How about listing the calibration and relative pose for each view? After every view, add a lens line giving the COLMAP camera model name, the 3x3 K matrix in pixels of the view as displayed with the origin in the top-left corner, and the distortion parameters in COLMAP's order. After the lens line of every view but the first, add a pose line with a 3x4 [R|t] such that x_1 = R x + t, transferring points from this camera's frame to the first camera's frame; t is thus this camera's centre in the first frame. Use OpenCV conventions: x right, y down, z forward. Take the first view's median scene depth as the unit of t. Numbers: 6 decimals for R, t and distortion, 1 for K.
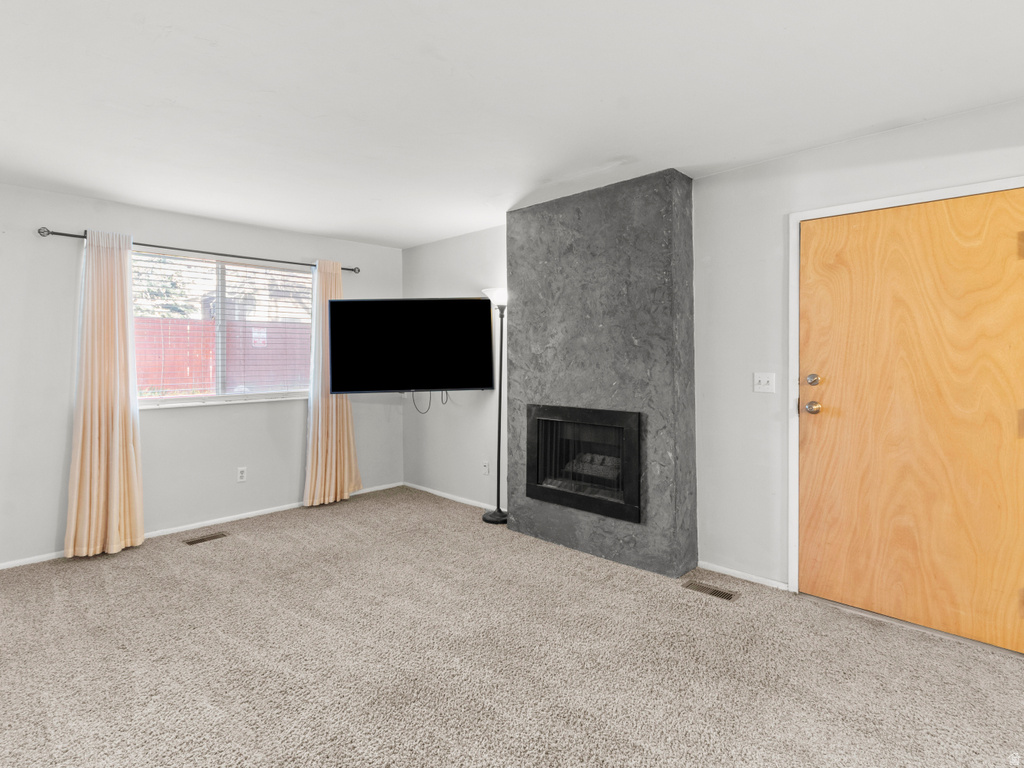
lens RADIAL K [[539.1, 0, 516.2], [0, 539.1, 359.7], [0, 0, 1]] dist [-0.001804, 0.000910]
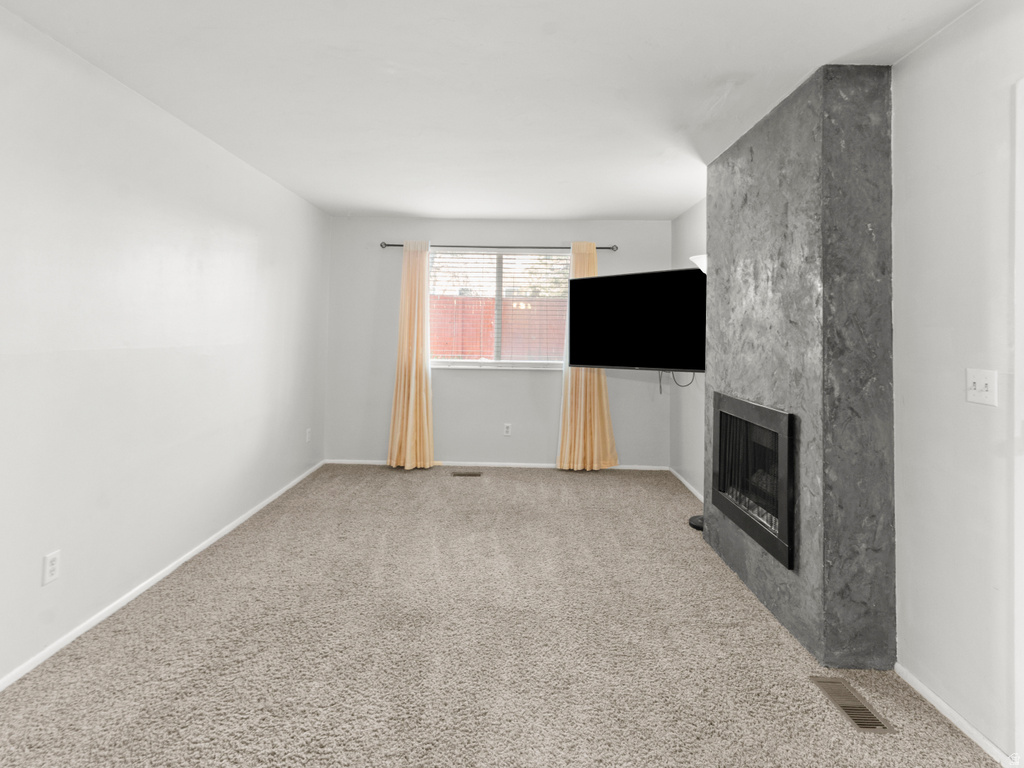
lens RADIAL K [[555.1, 0, 508.6], [0, 555.1, 322.5], [0, 0, 1]] dist [0.002528, 0.001978]
pose [[0.677884, 0.003355, -0.735161, 0.487115], [-0.023936, 0.999560, -0.017509, -0.002503], [0.734779, 0.029466, 0.677666, 0.203435]]
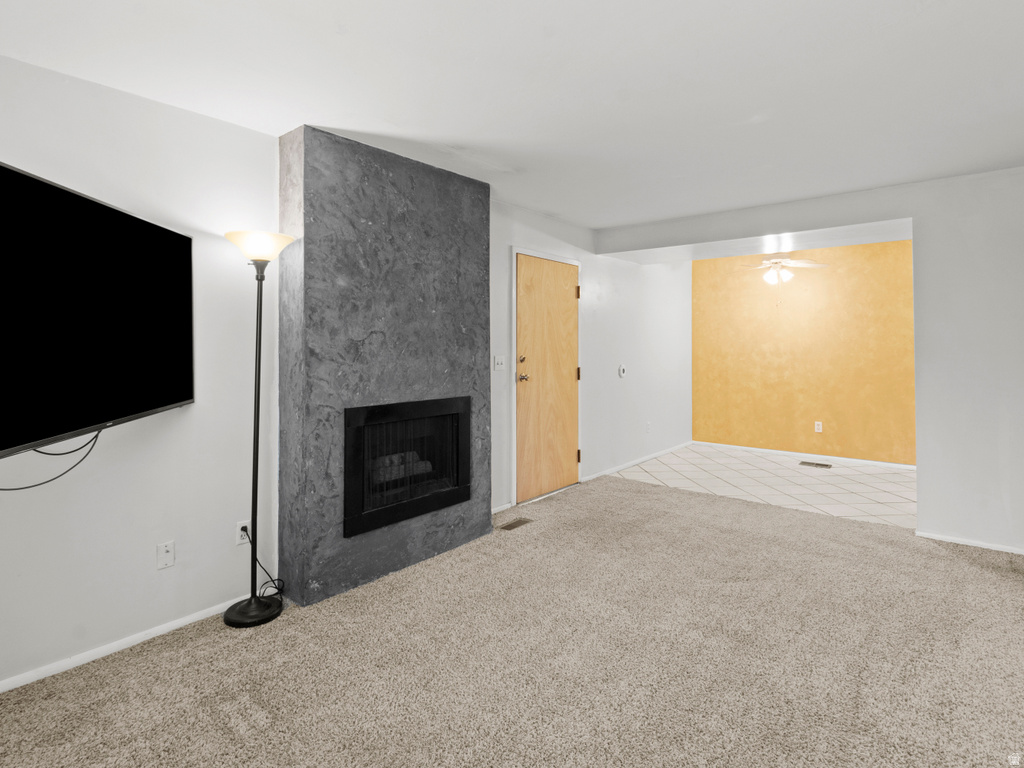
lens RADIAL K [[540.0, 0, 513.9], [0, 540.0, 340.0], [0, 0, 1]] dist [0.000349, 0.001070]
pose [[-0.053135, 0.009923, 0.998538, -0.802703], [0.008119, 0.999922, -0.009504, -0.002285], [-0.998554, 0.007602, -0.053212, 0.911368]]
